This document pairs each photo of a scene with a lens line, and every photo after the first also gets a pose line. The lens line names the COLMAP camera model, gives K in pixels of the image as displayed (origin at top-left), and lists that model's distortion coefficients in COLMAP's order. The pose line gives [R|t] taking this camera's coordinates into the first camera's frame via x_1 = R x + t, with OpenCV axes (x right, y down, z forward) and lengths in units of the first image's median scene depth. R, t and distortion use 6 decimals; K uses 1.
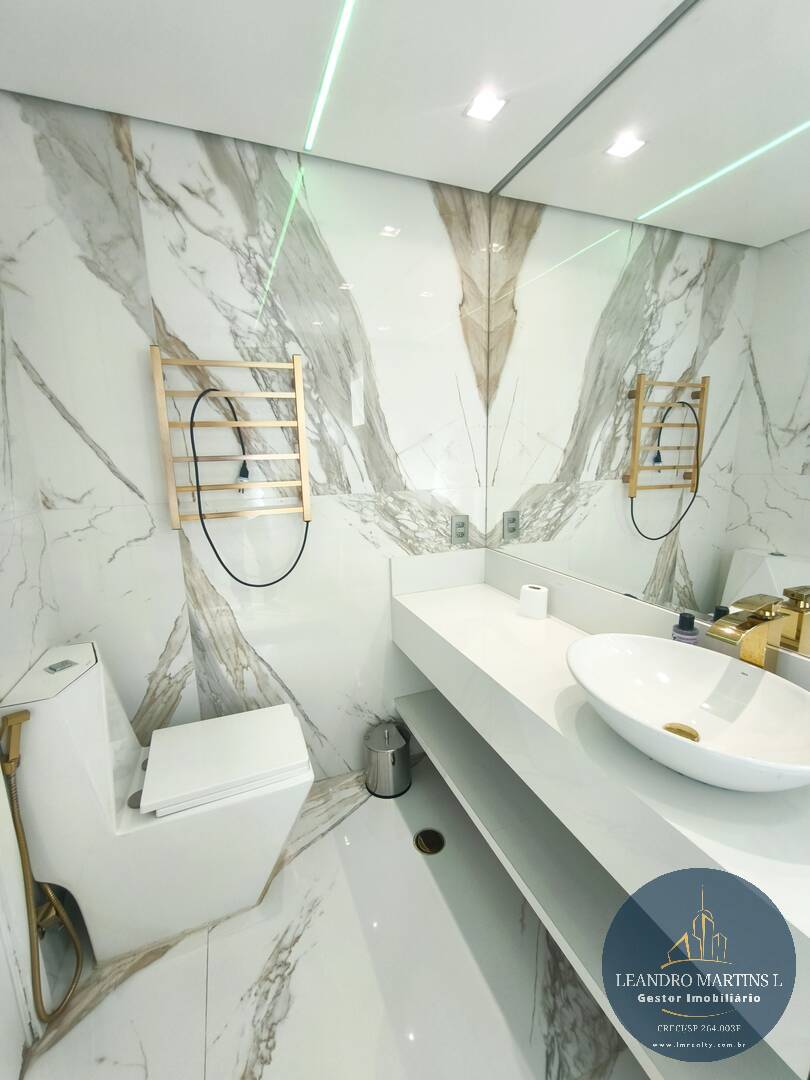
lens RADIAL K [[451.2, 0, 407.2], [0, 451.2, 541.3], [0, 0, 1]] dist [-0.005661, 0.000411]
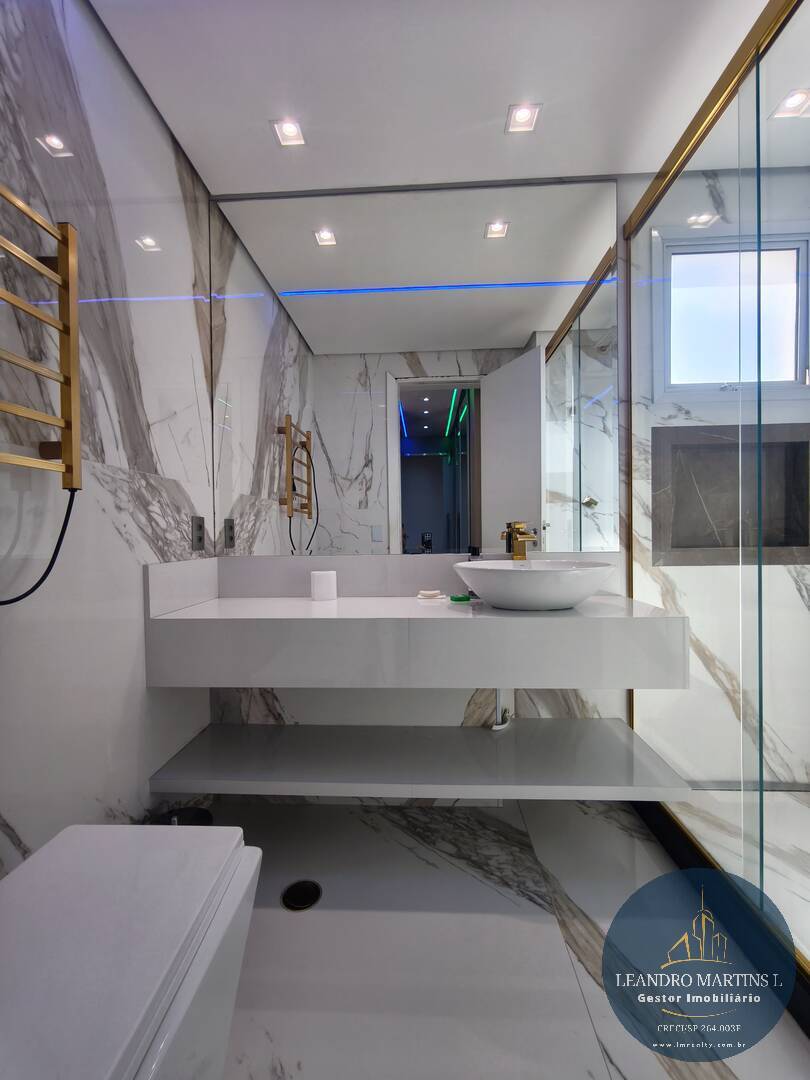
lens RADIAL K [[451.2, 0, 405.3], [0, 451.2, 537.5], [0, 0, 1]] dist [-0.005661, 0.000411]
pose [[0.424539, 0.006303, 0.905388, -0.513069], [0.174586, 0.980639, -0.088691, 0.131922], [-0.888418, 0.195721, 0.415219, 0.332744]]
